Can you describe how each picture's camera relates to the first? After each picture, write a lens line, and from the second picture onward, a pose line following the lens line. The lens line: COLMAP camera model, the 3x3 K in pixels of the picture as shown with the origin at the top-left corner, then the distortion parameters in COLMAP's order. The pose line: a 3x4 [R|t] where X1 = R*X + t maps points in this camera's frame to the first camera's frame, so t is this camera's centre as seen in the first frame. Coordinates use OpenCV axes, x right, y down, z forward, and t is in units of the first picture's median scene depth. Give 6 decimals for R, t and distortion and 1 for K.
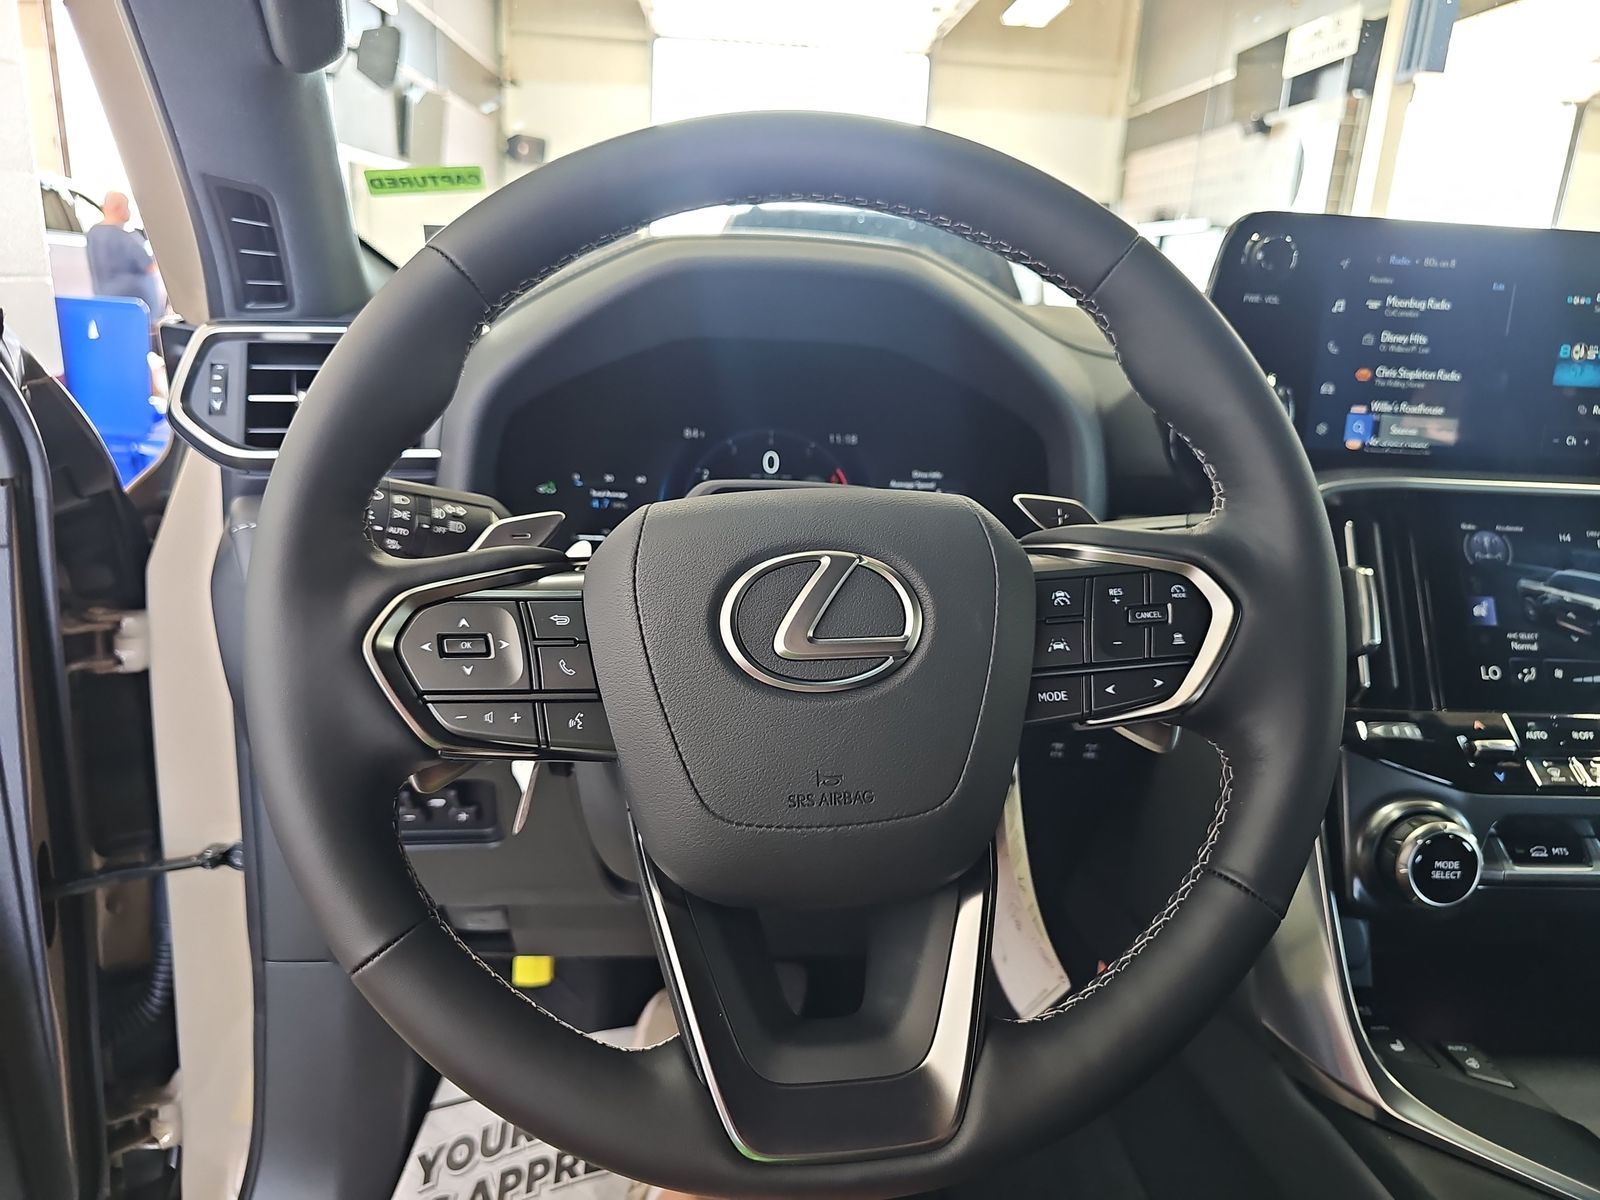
lens RADIAL K [[1049.6, 0, 819.4], [0, 1049.6, 603.2], [0, 0, 1]] dist [0.034251, -0.044187]
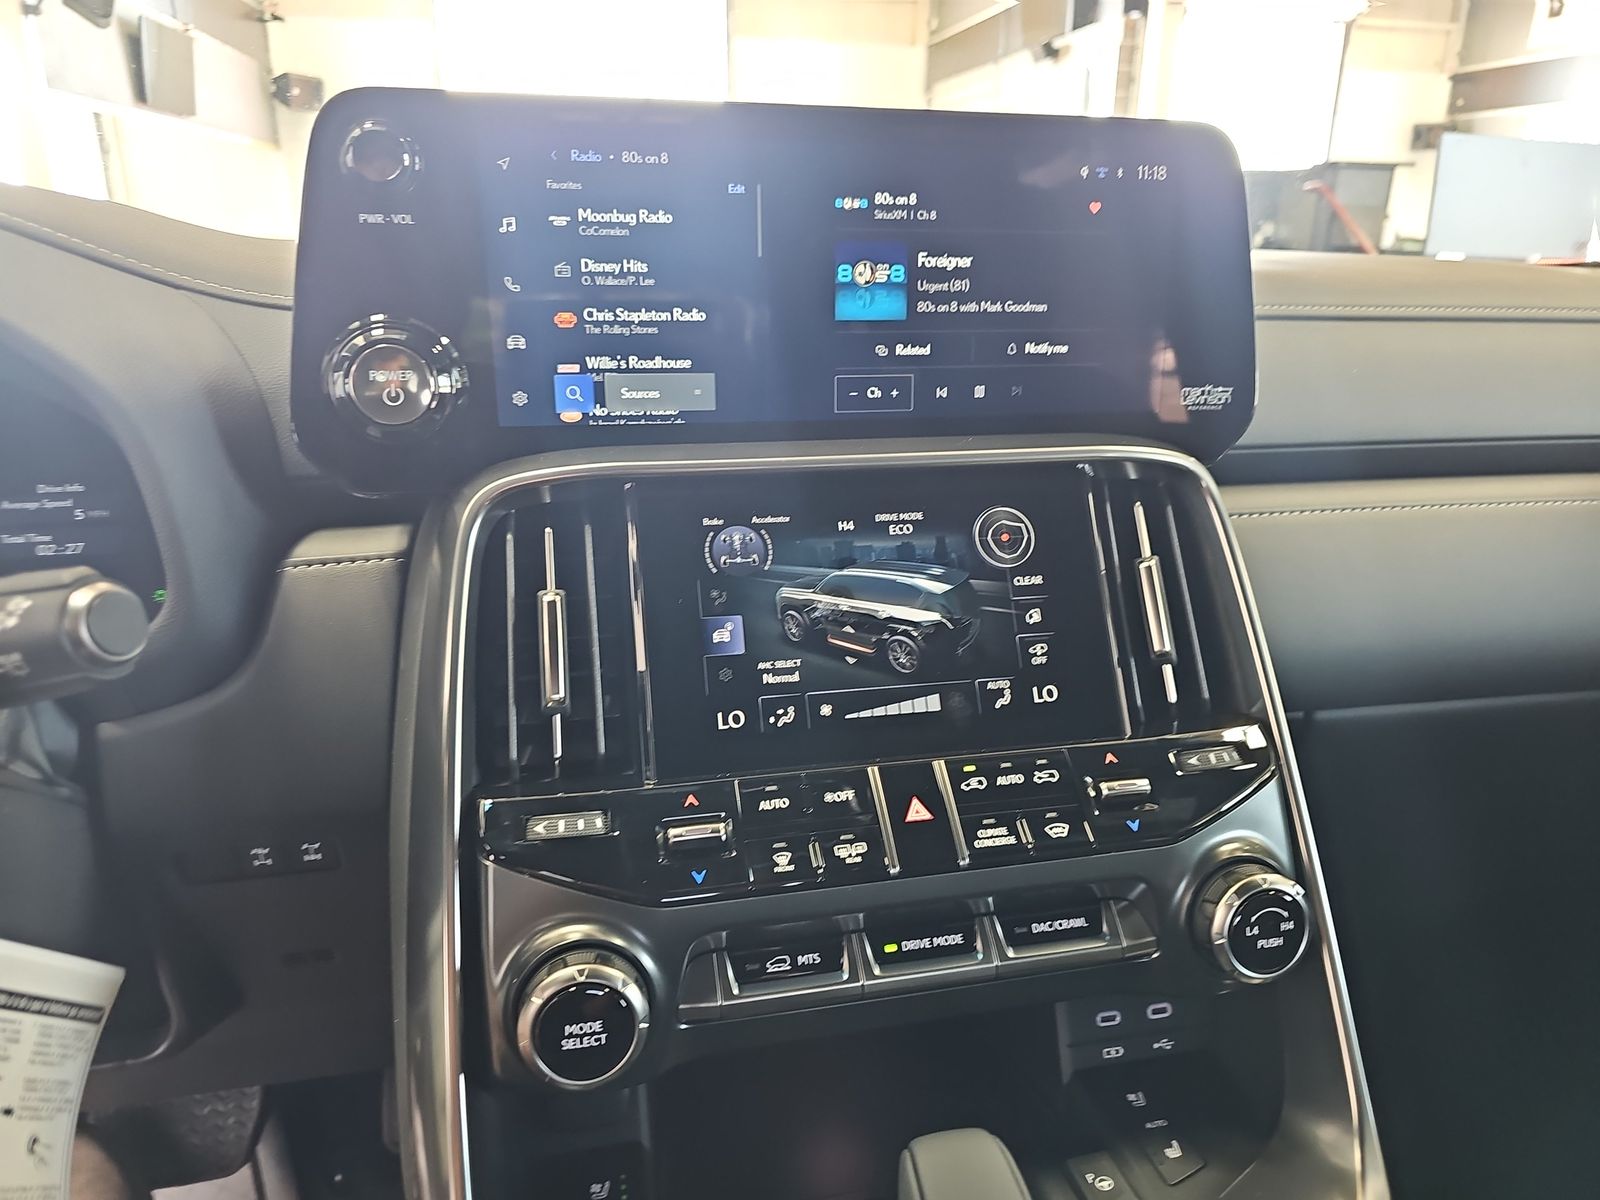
lens RADIAL K [[1049.6, 0, 819.4], [0, 1049.6, 603.2], [0, 0, 1]] dist [0.034251, -0.044187]
pose [[0.986346, -0.089837, 0.138025, 0.573337], [0.082396, 0.994868, 0.058718, -0.051363], [-0.142591, -0.046543, 0.988687, 0.253647]]
